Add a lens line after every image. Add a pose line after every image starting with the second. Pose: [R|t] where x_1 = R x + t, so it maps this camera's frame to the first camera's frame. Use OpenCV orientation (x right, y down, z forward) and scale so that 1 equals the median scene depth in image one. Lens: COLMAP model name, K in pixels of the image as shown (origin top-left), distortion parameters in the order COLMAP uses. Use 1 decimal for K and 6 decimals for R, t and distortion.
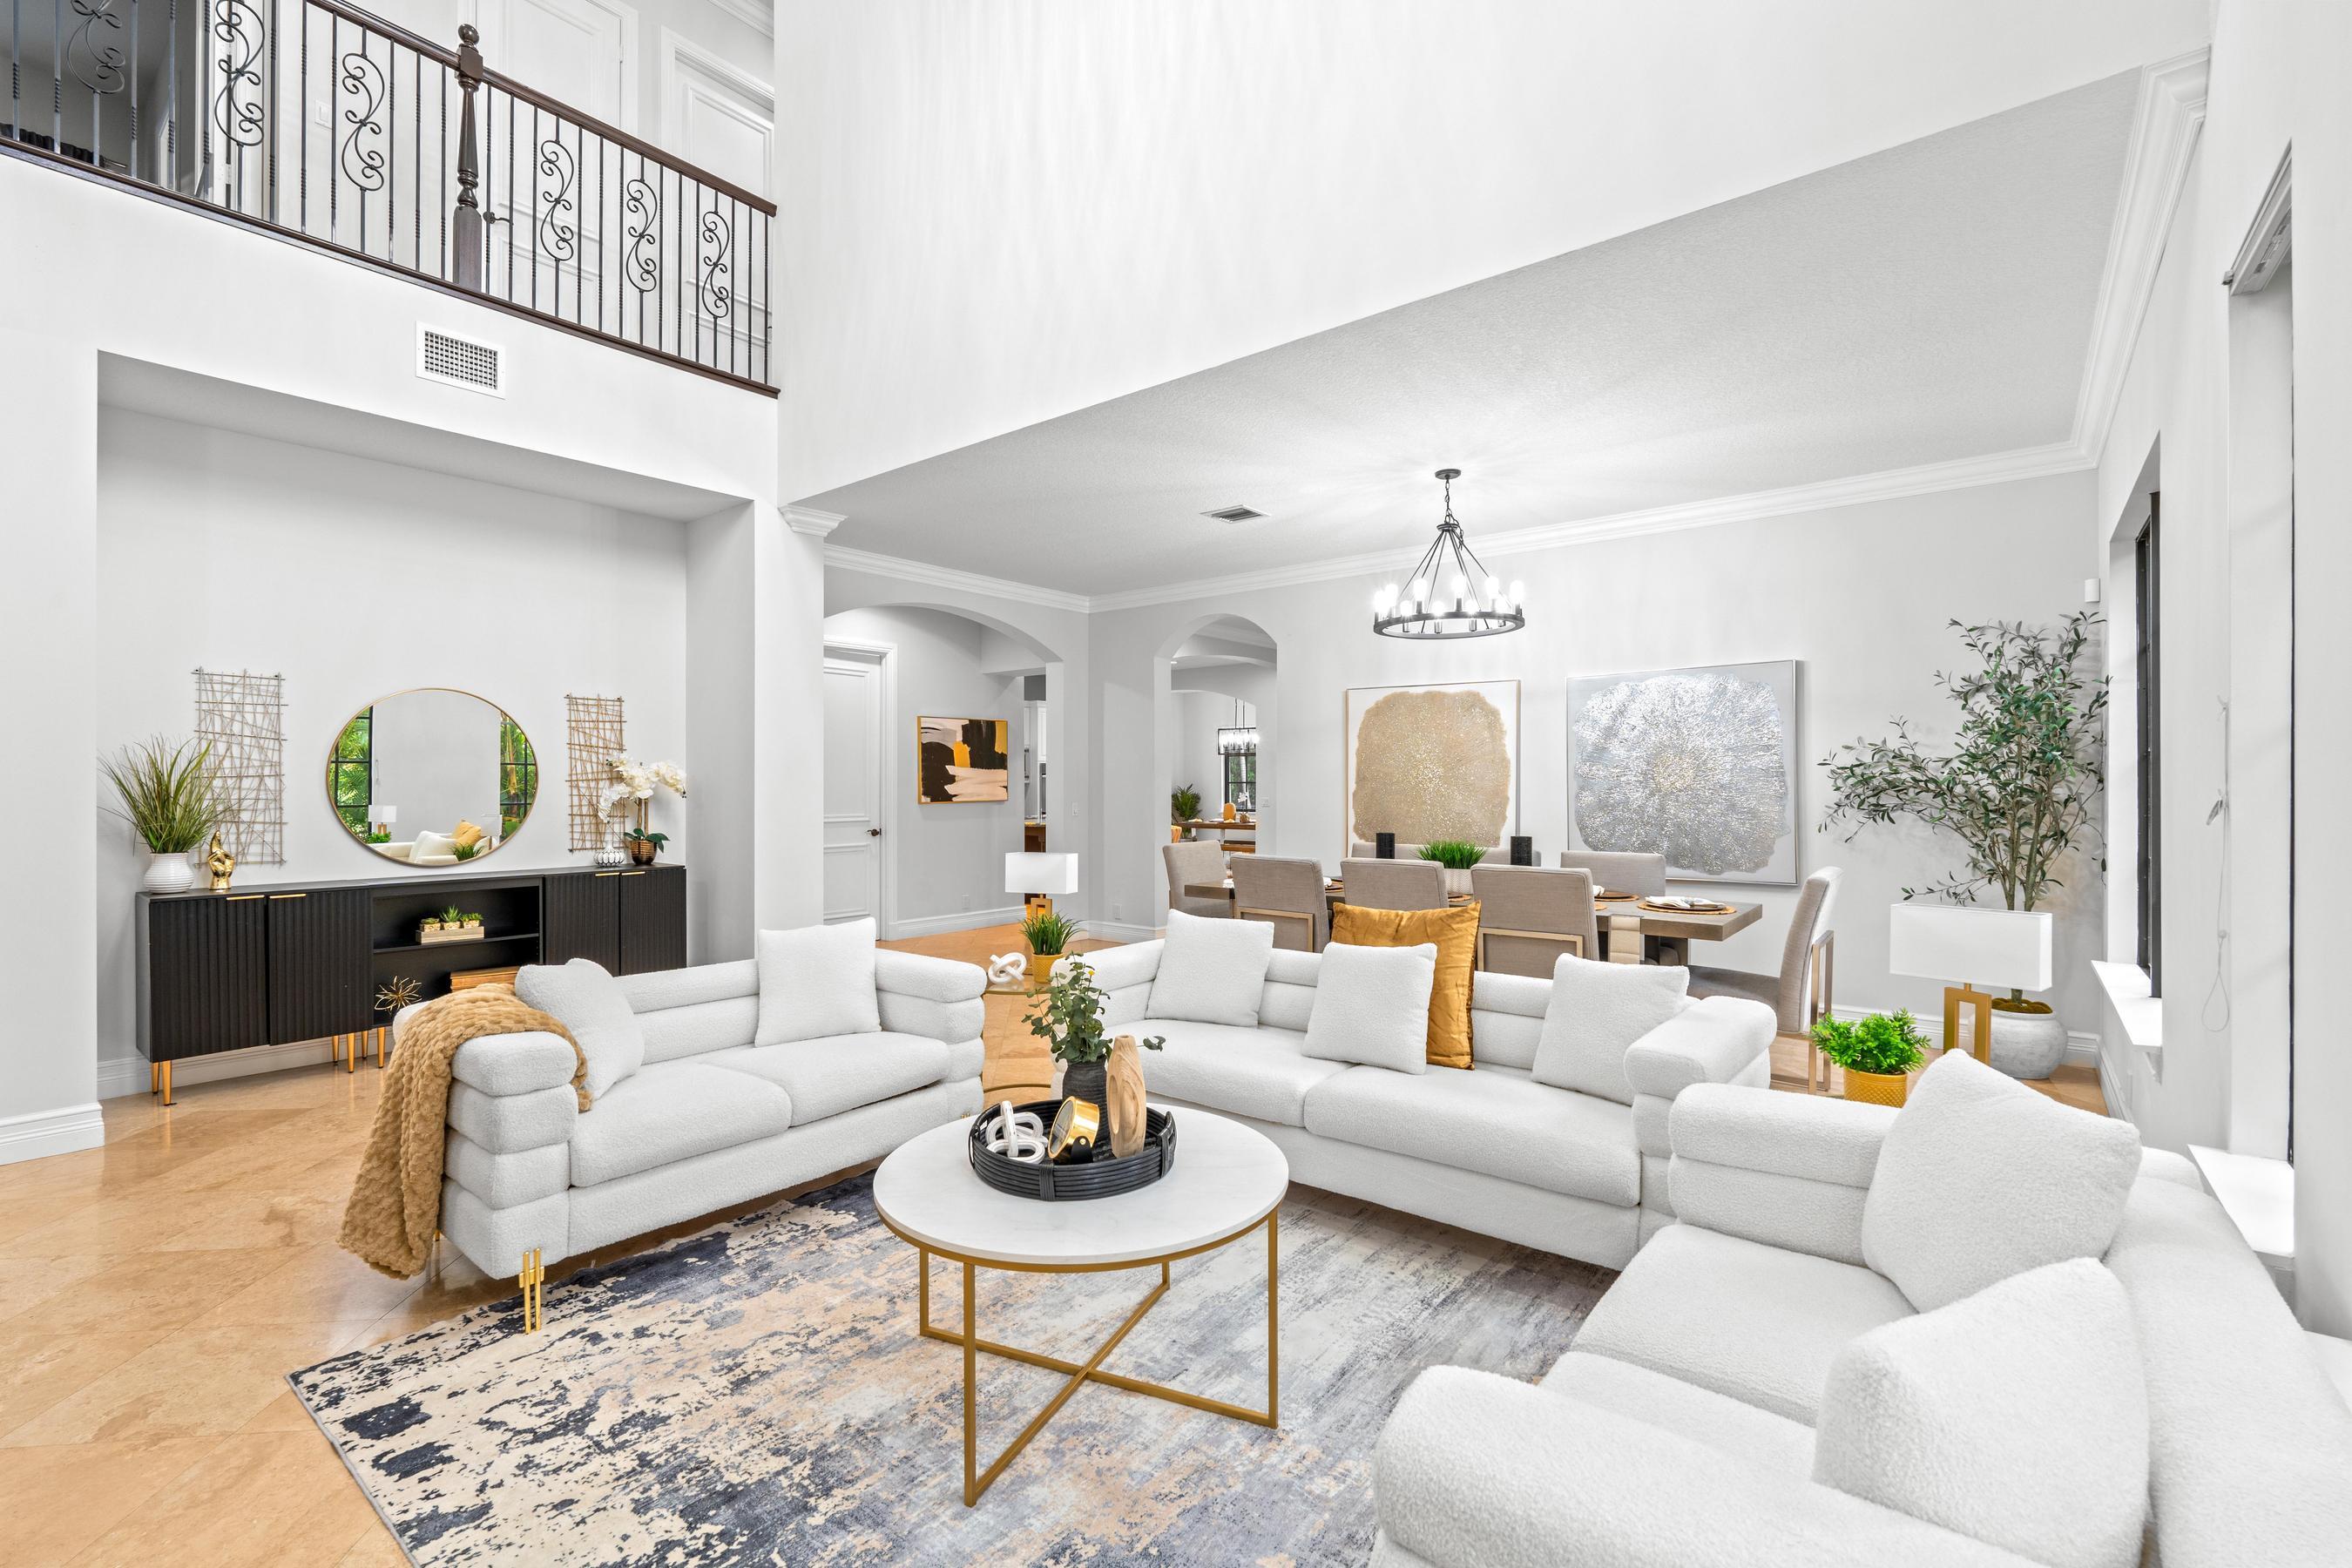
lens RADIAL K [[1024.3, 0, 1176.0], [0, 1024.3, 784.0], [0, 0, 1]] dist [-0.001490, 0.000288]
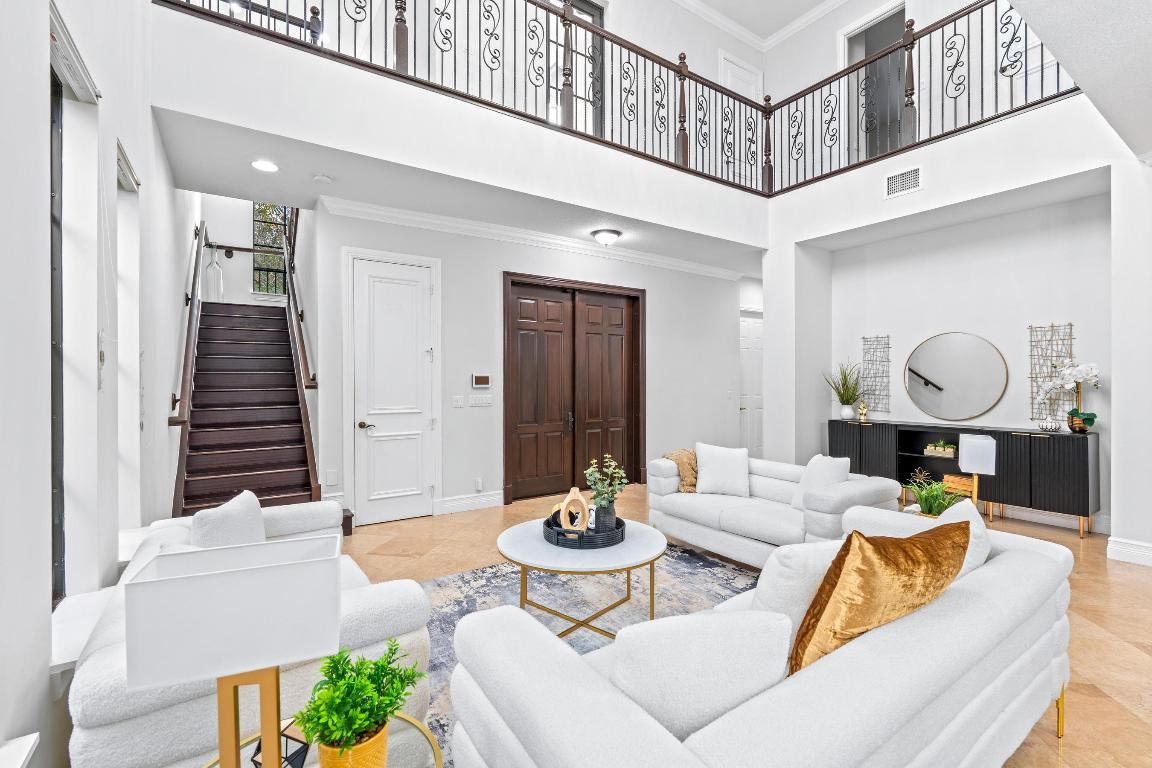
lens RADIAL K [[551.1, 0, 600.1], [0, 551.1, 382.5], [0, 0, 1]] dist [-0.028244, 0.000044]
pose [[-0.300887, 0.001381, -0.953659, 0.836222], [0.000584, 0.999999, 0.001264, 0.006154], [0.953660, -0.000176, -0.300887, 1.064051]]
